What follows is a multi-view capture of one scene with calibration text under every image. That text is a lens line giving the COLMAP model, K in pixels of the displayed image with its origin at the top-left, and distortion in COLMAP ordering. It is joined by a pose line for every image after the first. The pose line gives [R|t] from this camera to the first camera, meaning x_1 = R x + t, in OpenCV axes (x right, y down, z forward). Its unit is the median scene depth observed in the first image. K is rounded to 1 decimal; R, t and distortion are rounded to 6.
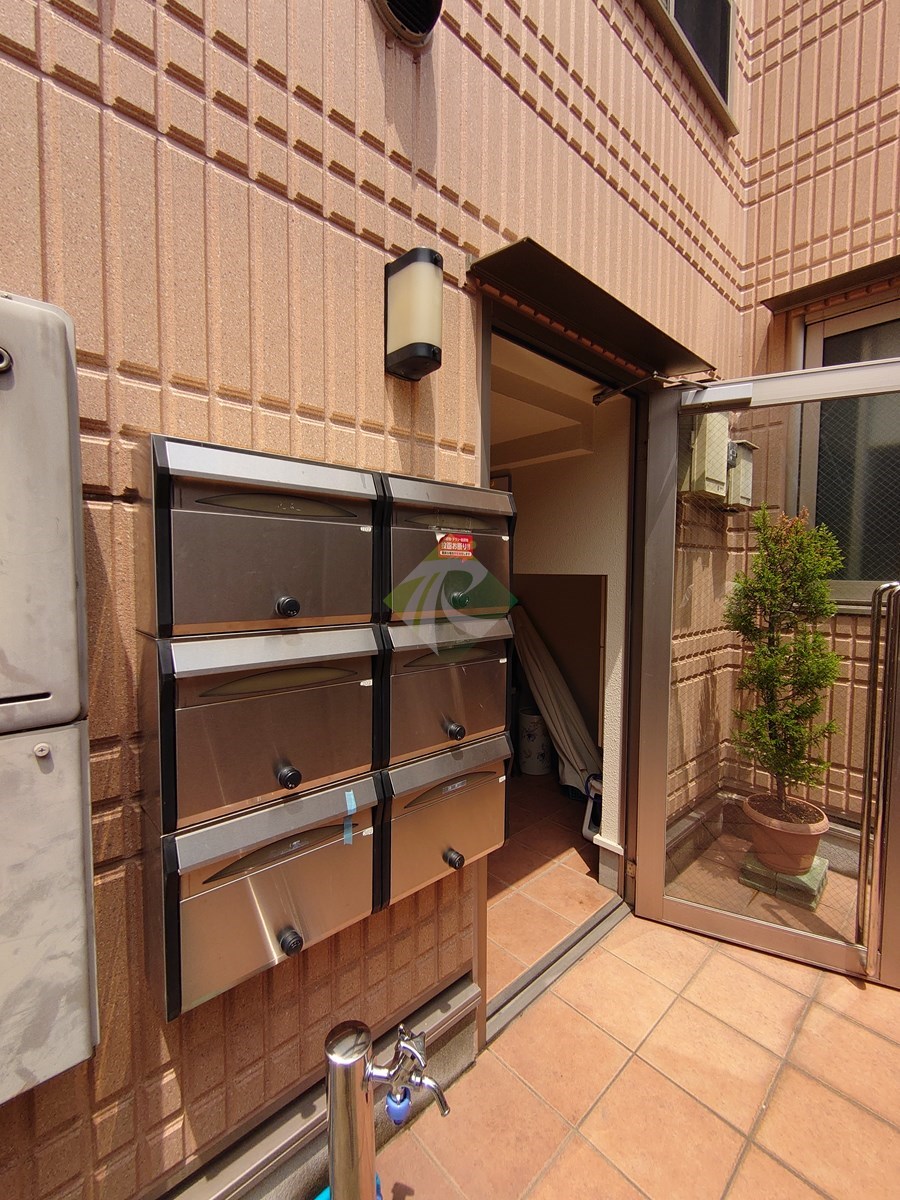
lens RADIAL K [[512.8, 0, 446.0], [0, 512.8, 599.1], [0, 0, 1]] dist [-0.001559, 0.000600]
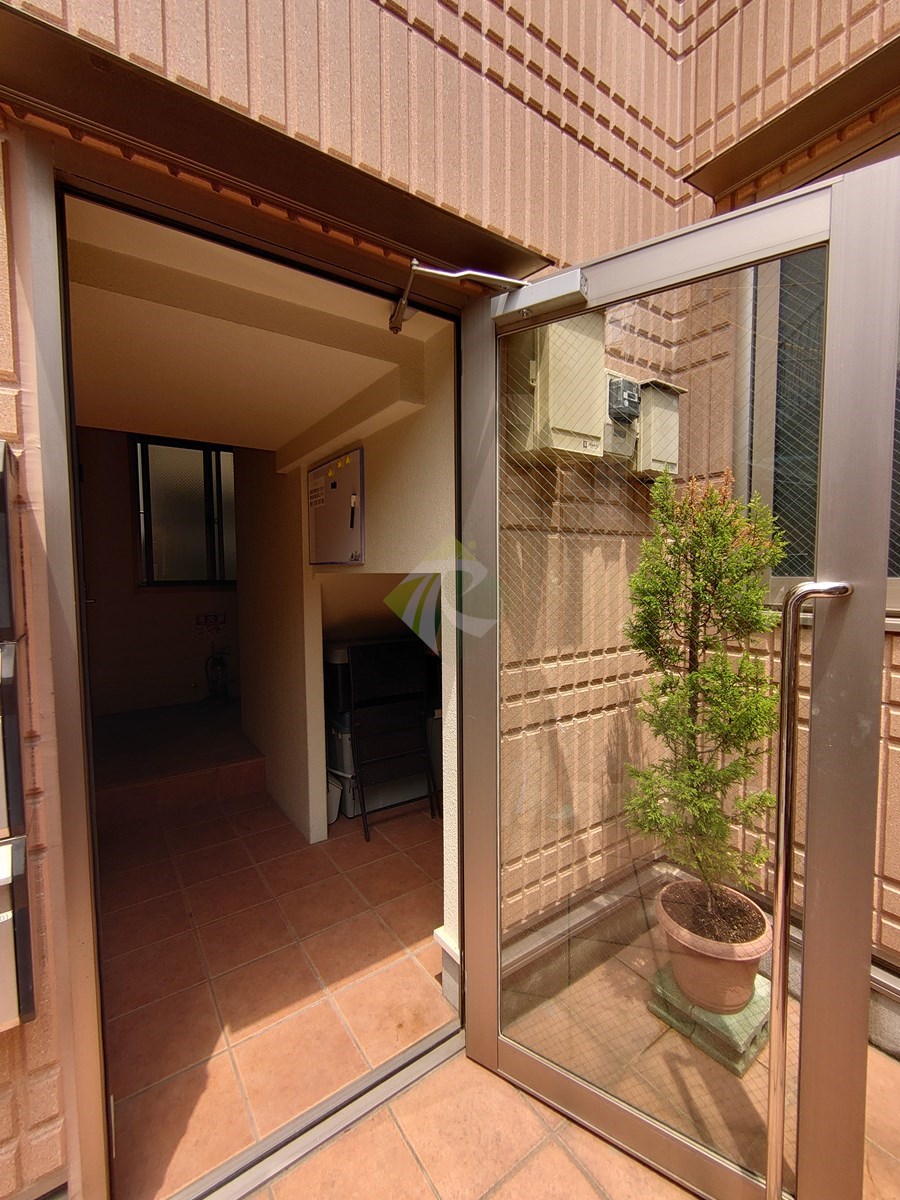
lens RADIAL K [[512.8, 0, 452.2], [0, 512.8, 600.7], [0, 0, 1]] dist [-0.001559, 0.000600]
pose [[0.991267, -0.006097, -0.131732, 0.394392], [0.006648, 0.999971, 0.003741, -0.010417], [0.131705, -0.004584, 0.991278, 0.265517]]
